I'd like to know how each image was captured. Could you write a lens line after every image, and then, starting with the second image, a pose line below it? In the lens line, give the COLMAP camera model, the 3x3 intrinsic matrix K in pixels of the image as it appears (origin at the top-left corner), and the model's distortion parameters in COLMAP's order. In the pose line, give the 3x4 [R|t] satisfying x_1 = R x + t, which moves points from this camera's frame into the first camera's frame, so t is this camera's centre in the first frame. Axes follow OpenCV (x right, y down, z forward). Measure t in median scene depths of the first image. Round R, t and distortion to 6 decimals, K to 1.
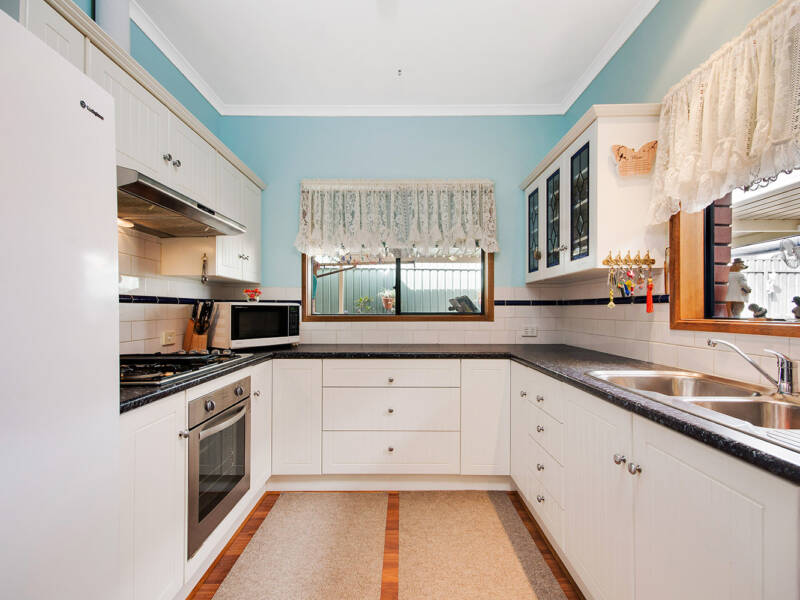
lens RADIAL K [[385.2, 0, 401.1], [0, 385.2, 306.6], [0, 0, 1]] dist [0.004514, 0.000634]
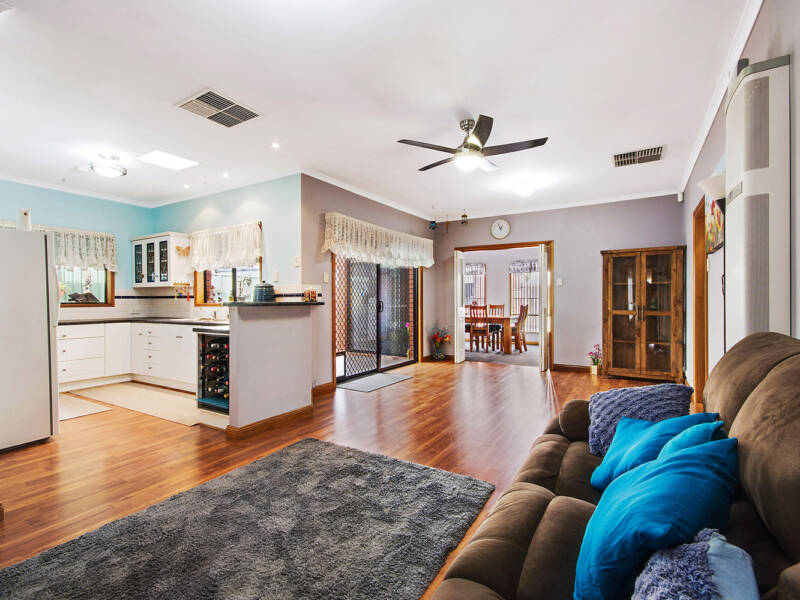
lens RADIAL K [[385.2, 0, 402.3], [0, 385.2, 303.1], [0, 0, 1]] dist [0.004514, 0.000634]
pose [[0.528754, -0.008914, 0.848728, -0.891305], [-0.001286, 0.999935, 0.011304, -0.006000], [-0.848774, -0.007068, 0.528708, -1.737449]]
